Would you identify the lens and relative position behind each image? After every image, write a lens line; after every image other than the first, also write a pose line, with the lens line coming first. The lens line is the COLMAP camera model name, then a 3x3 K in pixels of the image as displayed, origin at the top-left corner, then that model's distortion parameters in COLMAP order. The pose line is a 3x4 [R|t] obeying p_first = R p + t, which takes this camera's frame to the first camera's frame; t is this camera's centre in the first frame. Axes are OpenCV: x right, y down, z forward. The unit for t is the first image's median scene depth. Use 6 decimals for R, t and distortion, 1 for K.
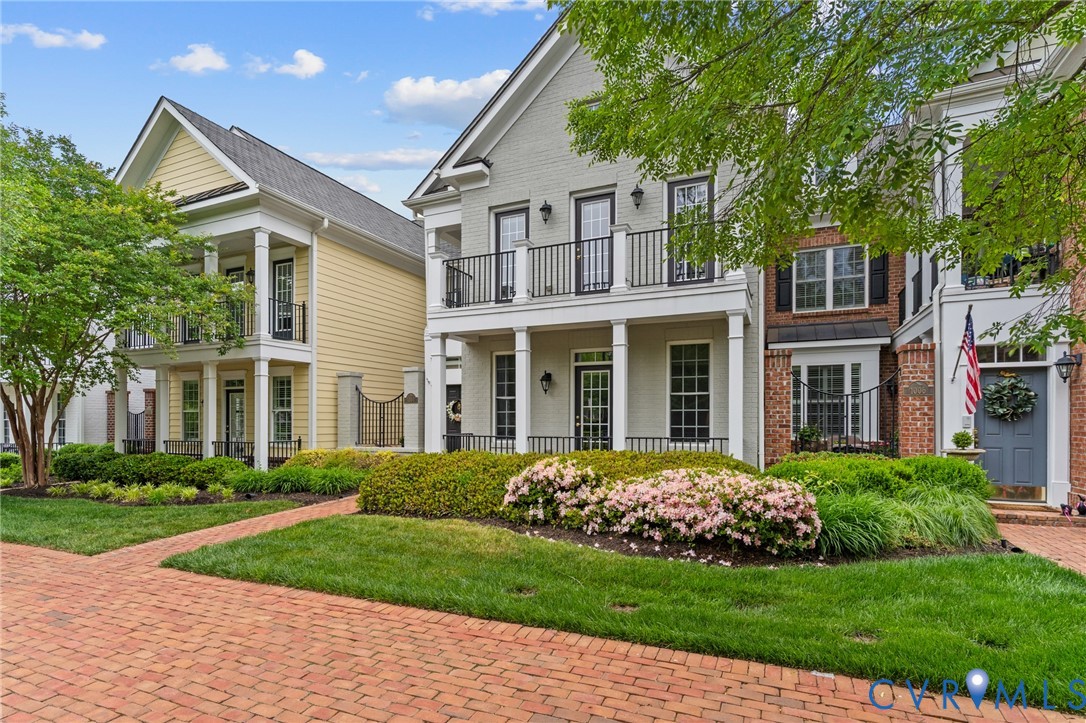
lens RADIAL K [[519.0, 0, 532.2], [0, 519.0, 420.6], [0, 0, 1]] dist [0.002644, 0.000545]
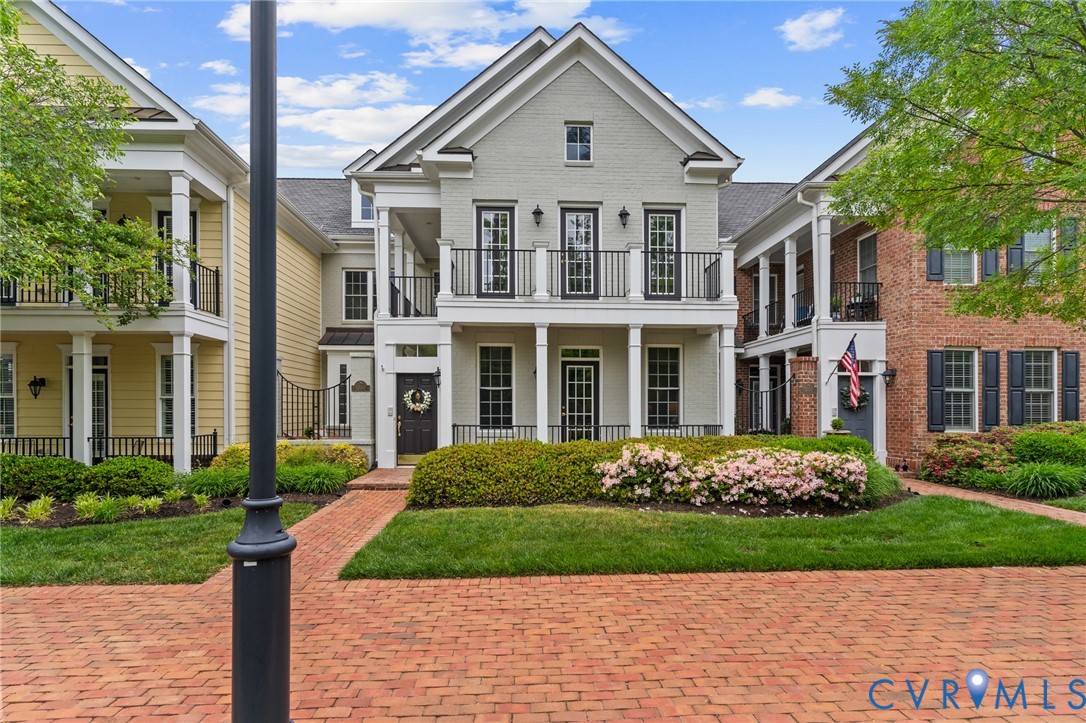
lens RADIAL K [[519.0, 0, 514.4], [0, 519.0, 410.6], [0, 0, 1]] dist [0.002644, 0.000545]
pose [[0.903436, 0.000913, 0.428723, -0.679441], [-0.002302, 0.999994, 0.002723, -0.003906], [-0.428718, -0.003447, 0.903432, 0.076879]]
